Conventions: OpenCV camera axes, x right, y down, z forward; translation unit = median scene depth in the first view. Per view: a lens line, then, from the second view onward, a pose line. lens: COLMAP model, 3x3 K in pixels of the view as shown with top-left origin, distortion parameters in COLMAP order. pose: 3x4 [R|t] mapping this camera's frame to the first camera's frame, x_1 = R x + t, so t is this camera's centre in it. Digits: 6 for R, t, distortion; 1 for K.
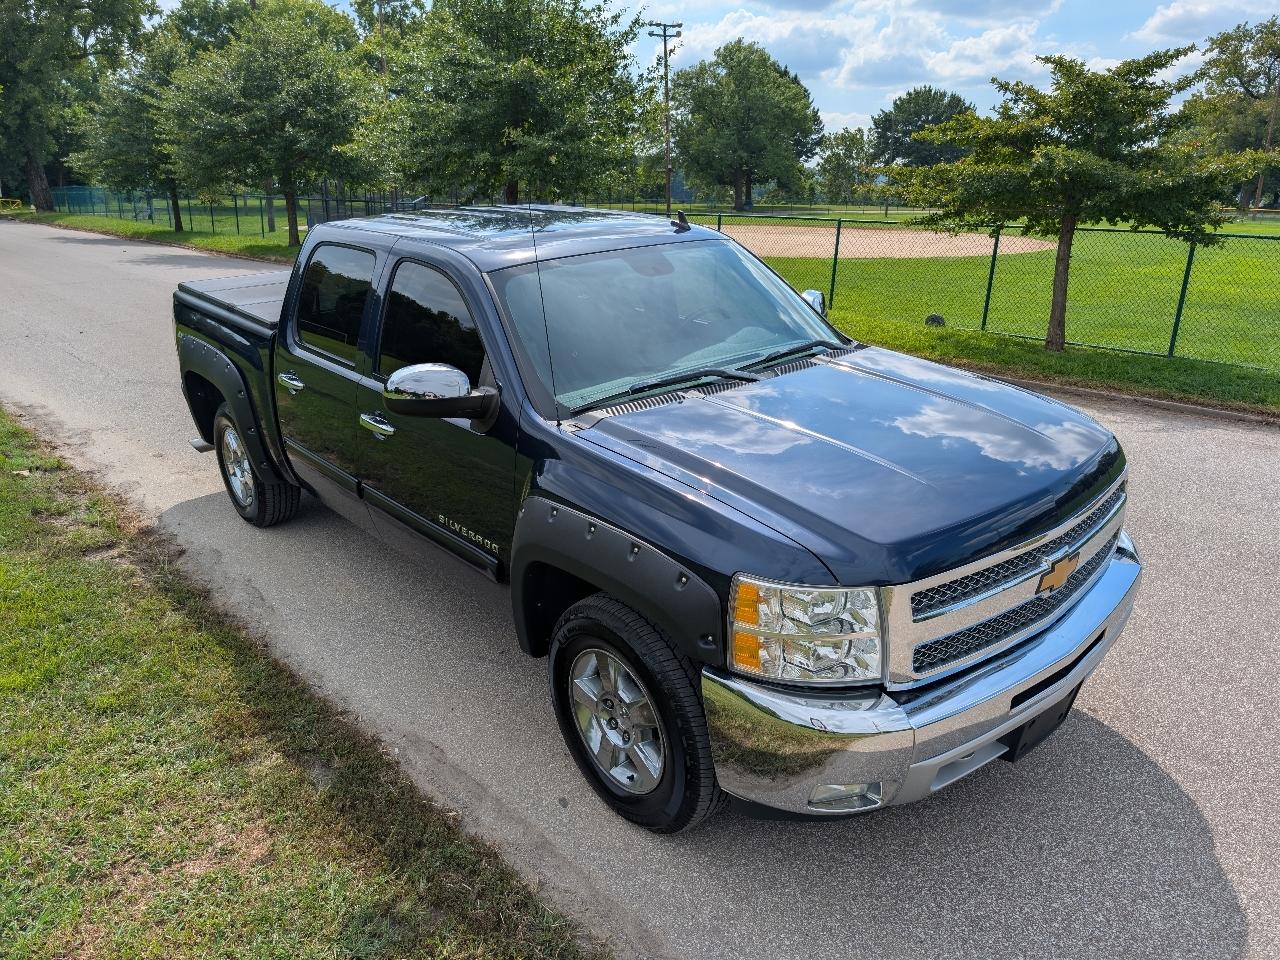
lens RADIAL K [[943.2, 0, 625.7], [0, 943.2, 481.6], [0, 0, 1]] dist [0.020465, -0.016860]
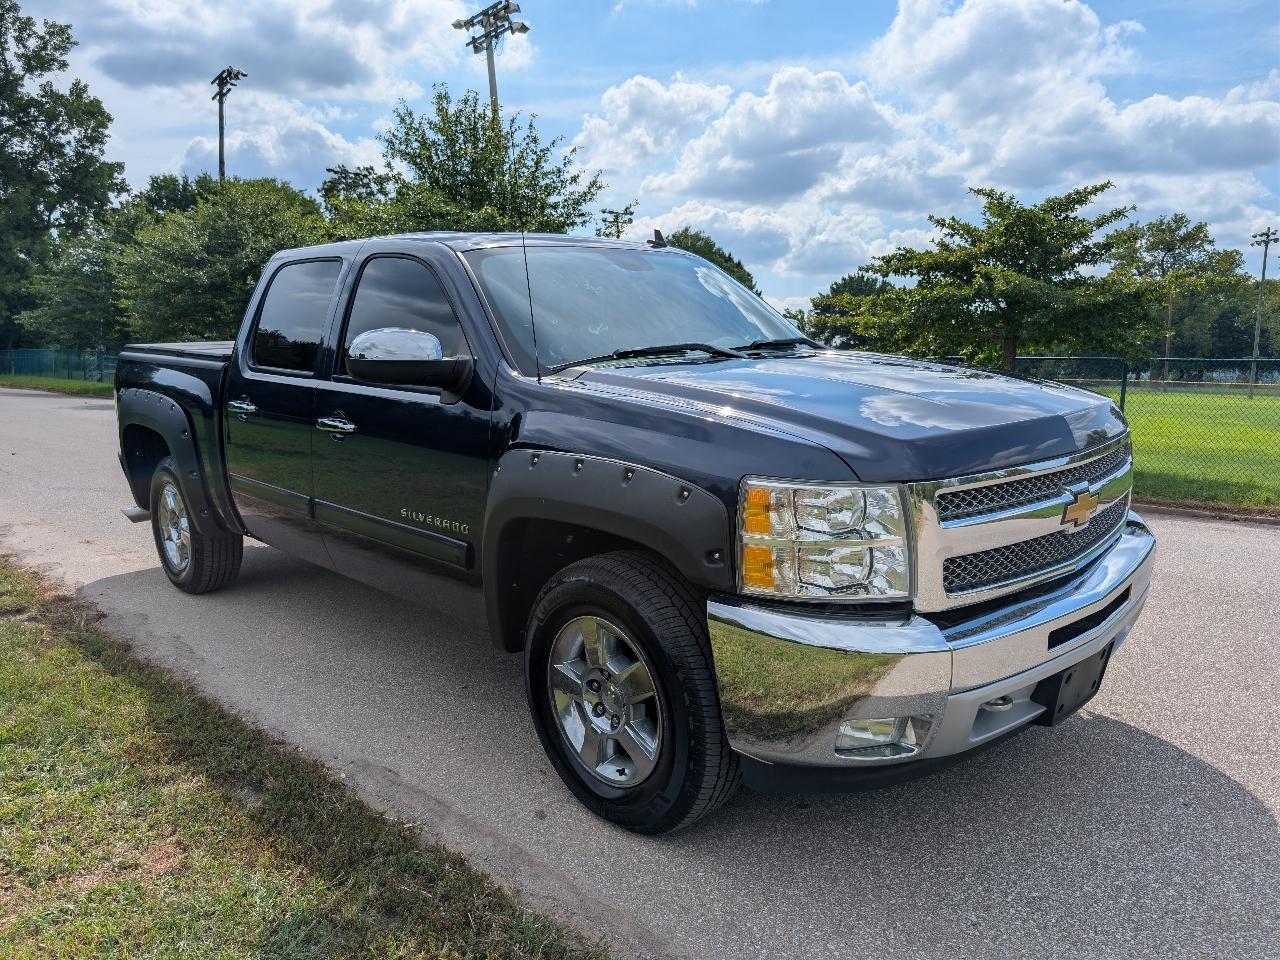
lens RADIAL K [[946.1, 0, 649.6], [0, 946.1, 471.0], [0, 0, 1]] dist [0.012365, -0.005943]
pose [[0.997294, -0.002245, 0.073488, -0.027952], [0.016308, 0.981388, -0.191340, 0.186186], [-0.071691, 0.192020, 0.978769, 0.088030]]
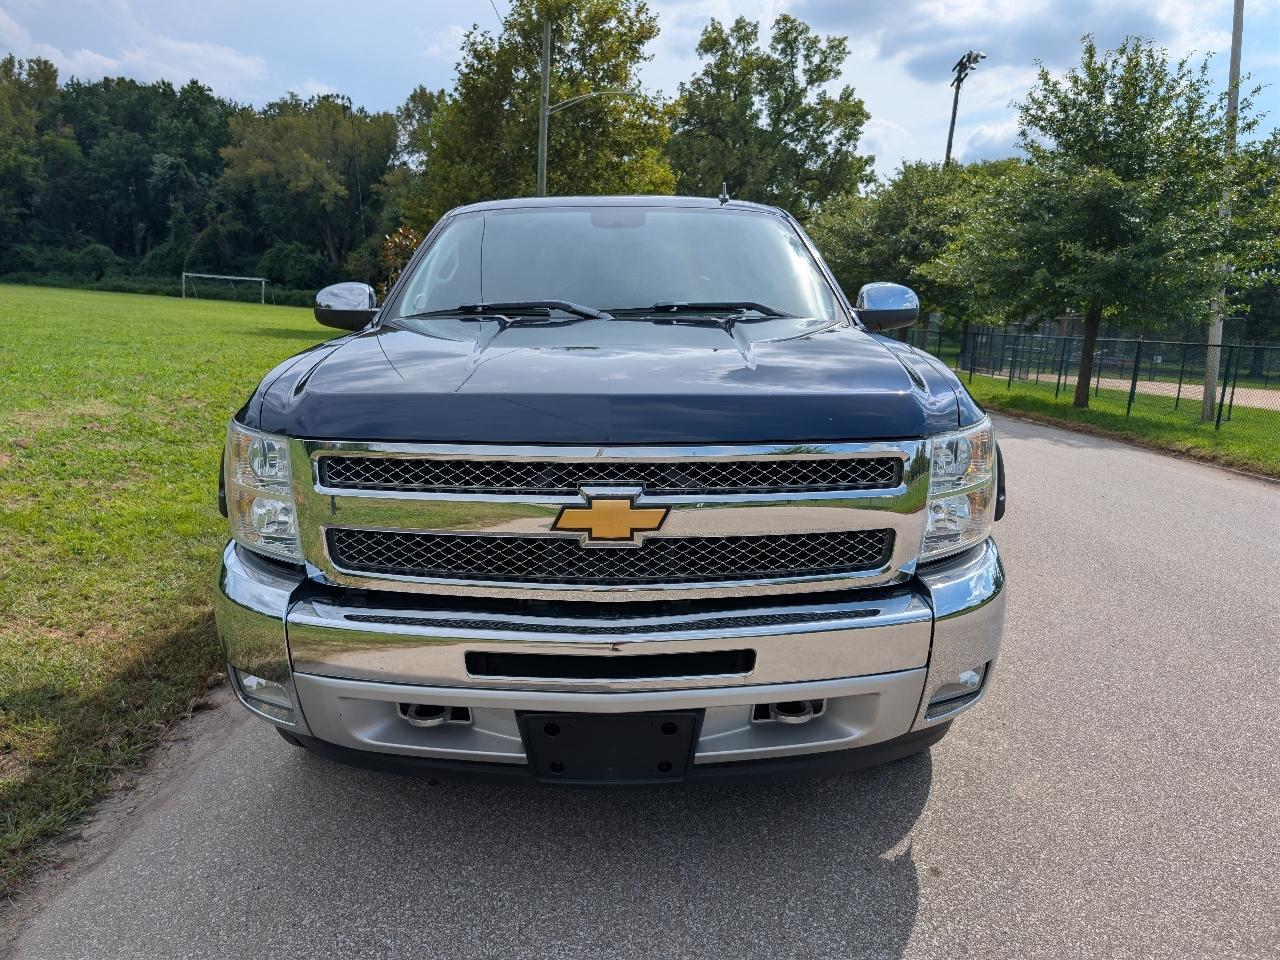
lens RADIAL K [[946.1, 0, 649.6], [0, 946.1, 471.0], [0, 0, 1]] dist [0.012365, -0.005943]
pose [[0.775236, 0.137213, -0.616589, 0.728262], [-0.239683, 0.967021, -0.086156, 0.092546], [0.584433, 0.214577, 0.782557, 0.375546]]
